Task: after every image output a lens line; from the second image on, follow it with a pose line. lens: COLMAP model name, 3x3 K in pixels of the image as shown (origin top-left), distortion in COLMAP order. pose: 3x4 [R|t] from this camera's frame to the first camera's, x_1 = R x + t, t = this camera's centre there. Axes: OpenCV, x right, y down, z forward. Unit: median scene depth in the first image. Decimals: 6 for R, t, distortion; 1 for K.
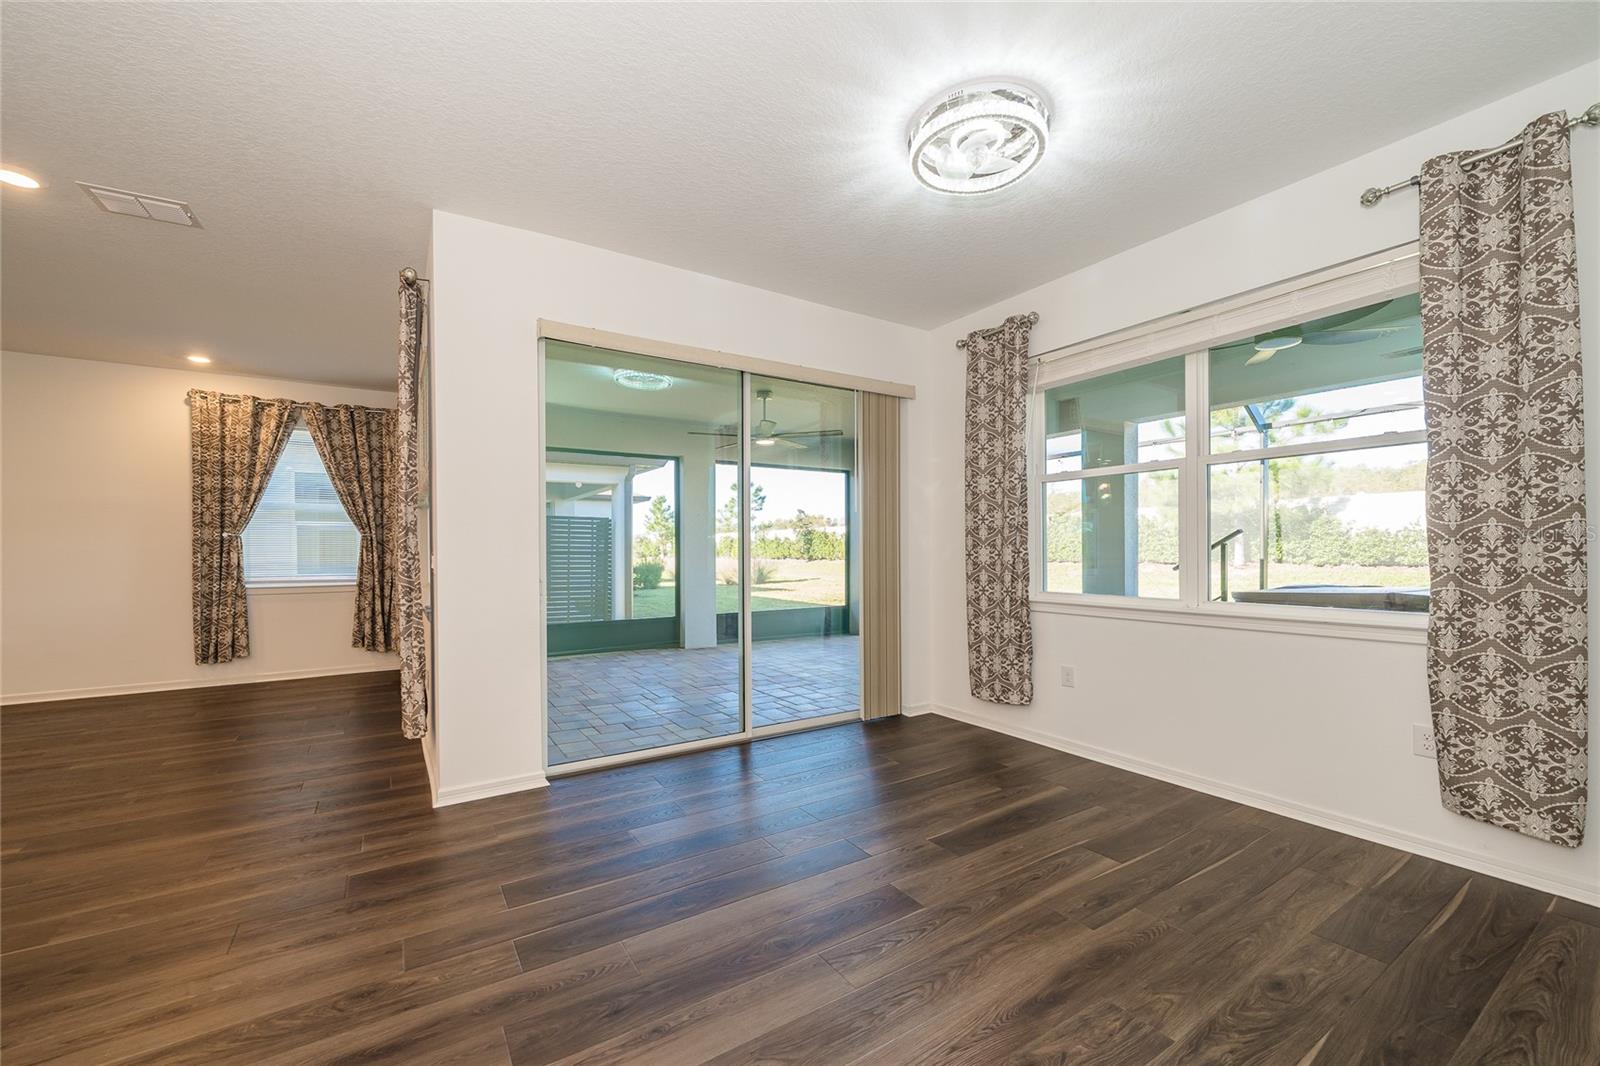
lens RADIAL K [[606.6, 0, 808.2], [0, 606.6, 551.3], [0, 0, 1]] dist [-0.002977, -0.000149]
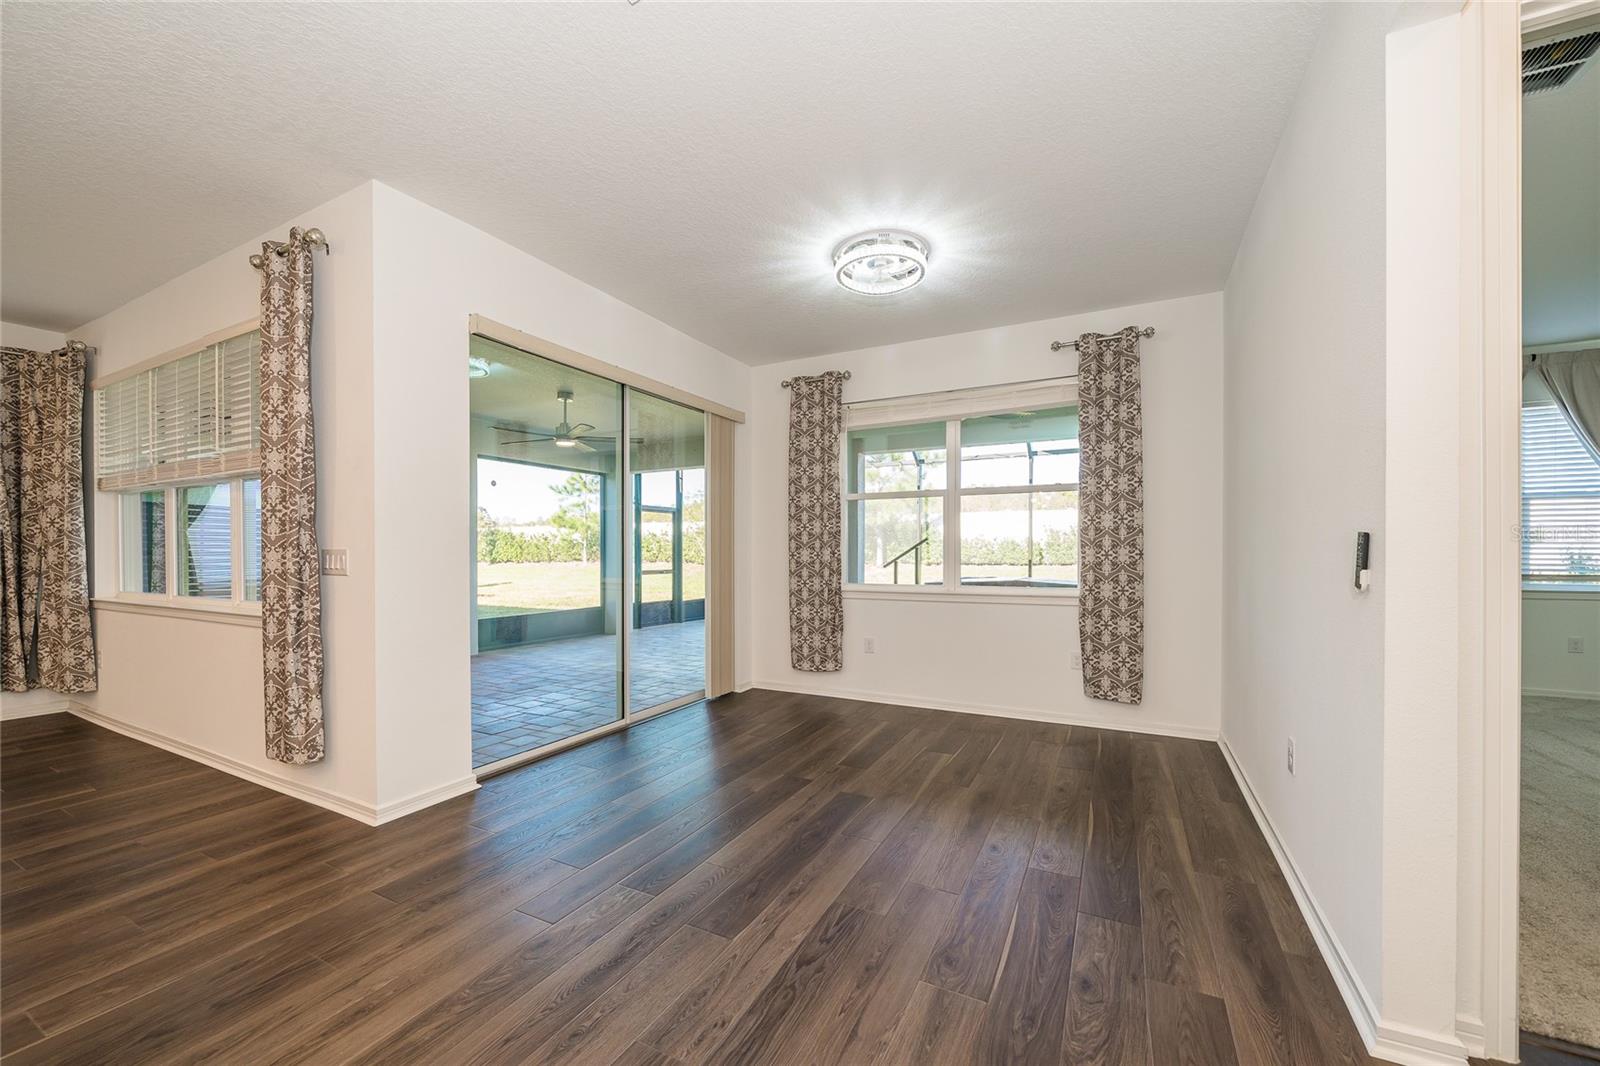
lens RADIAL K [[605.7, 0, 790.6], [0, 605.7, 555.7], [0, 0, 1]] dist [-0.000884, -0.000202]
pose [[0.871376, 0.000862, 0.490614, -0.338630], [-0.002238, 0.999995, 0.002219, 0.003733], [-0.490610, -0.003031, 0.871374, -0.077449]]
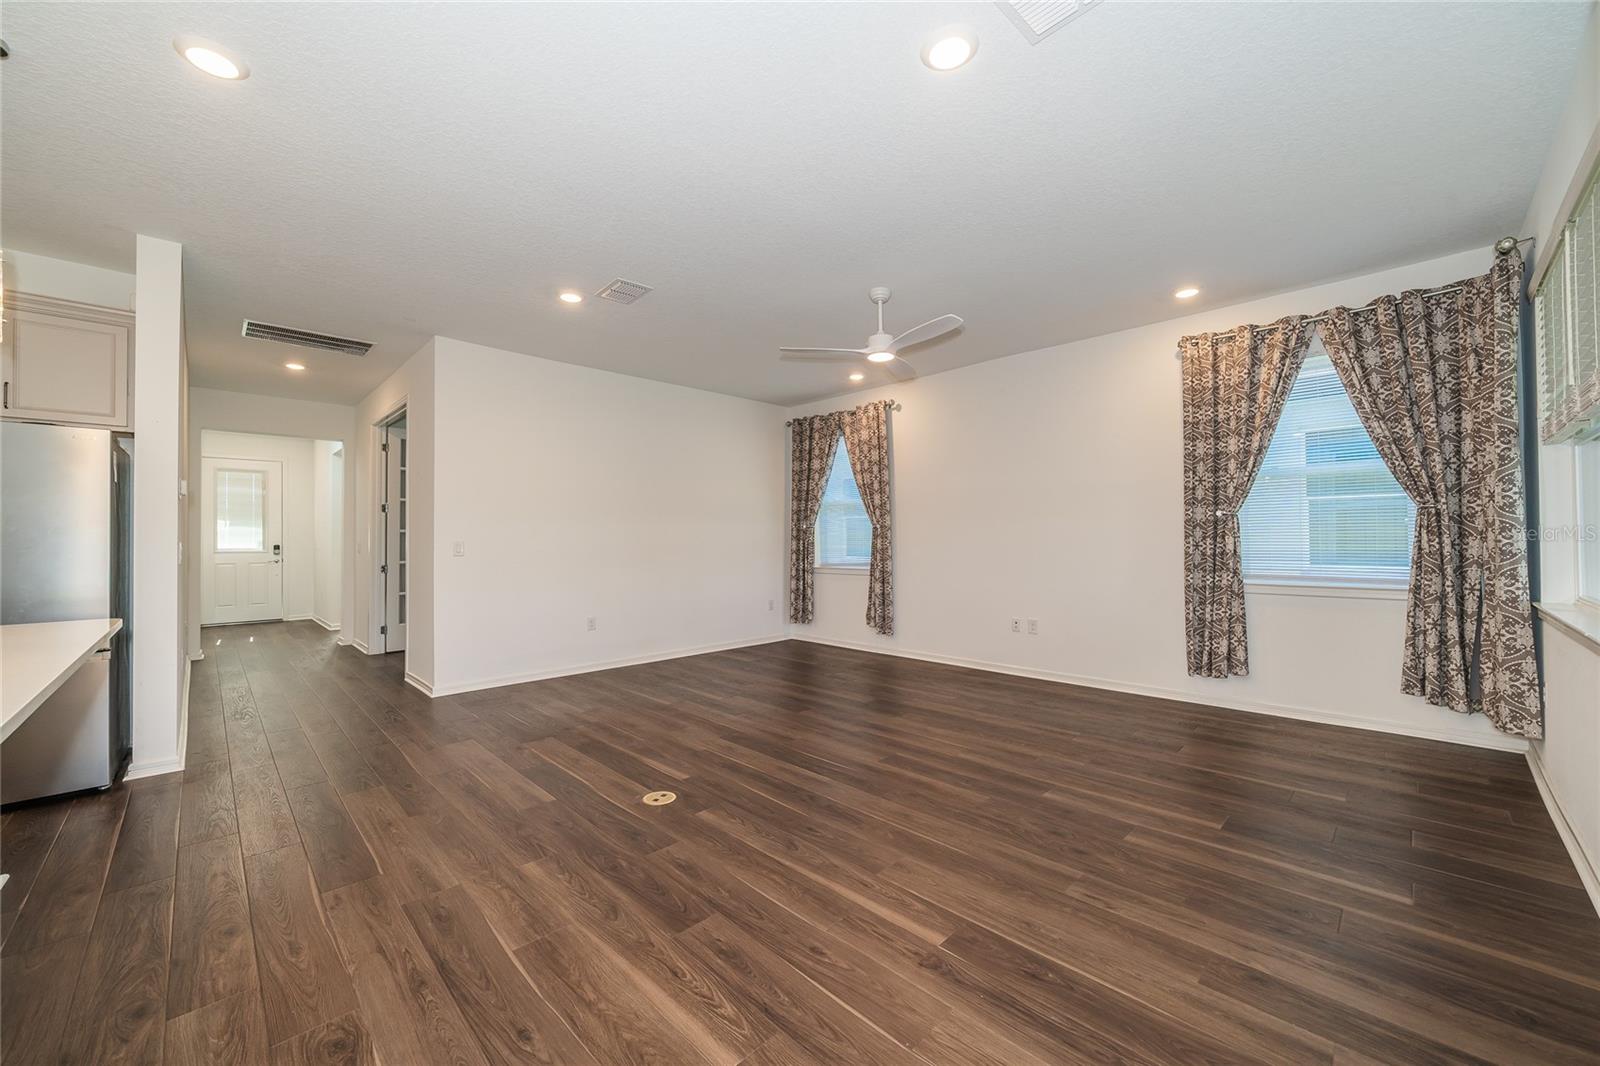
lens RADIAL K [[618.5, 0, 805.1], [0, 618.5, 533.9], [0, 0, 1]] dist [-0.002662, -0.000363]
pose [[0.200493, -0.007216, -0.979669, -0.336333], [0.001964, 0.999974, -0.006963, 0.003966], [0.979693, -0.000528, 0.200502, 0.366140]]
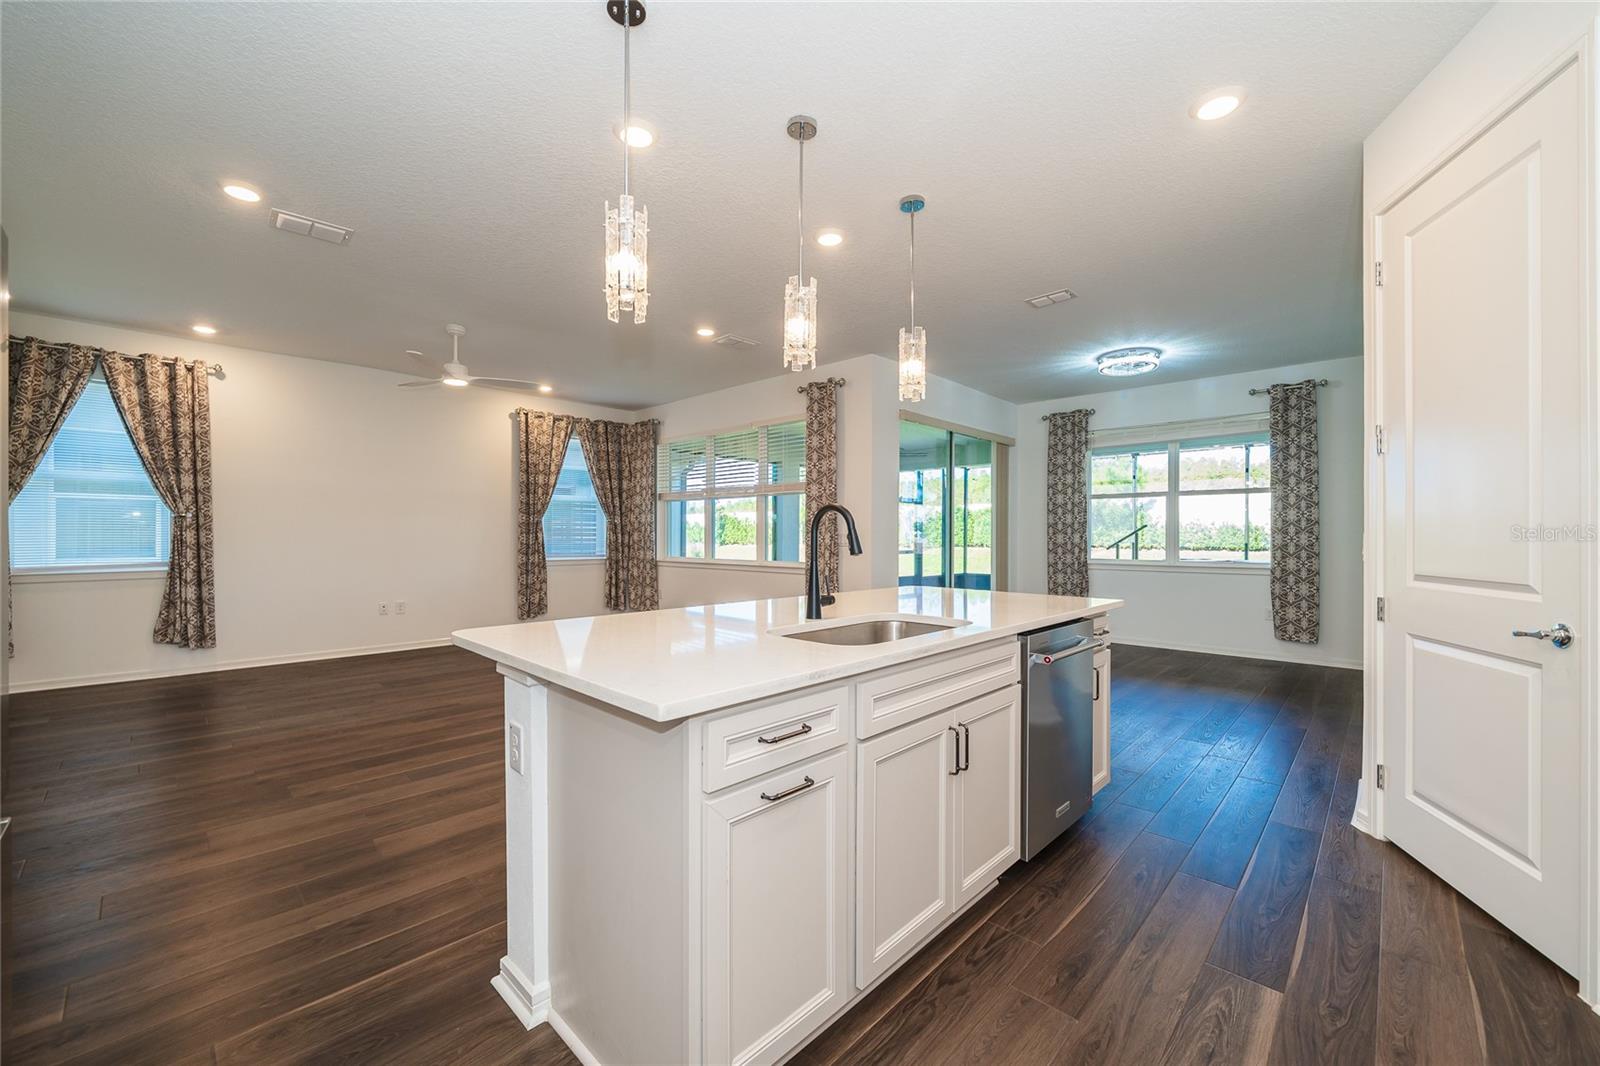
lens RADIAL K [[642.7, 0, 836.5], [0, 642.7, 534.7], [0, 0, 1]] dist [-0.001834, 0.000088]
pose [[0.954050, 0.008629, 0.299522, -0.867226], [-0.007580, 0.999960, -0.004664, 0.008454], [-0.299550, 0.002179, 0.954078, -0.583612]]
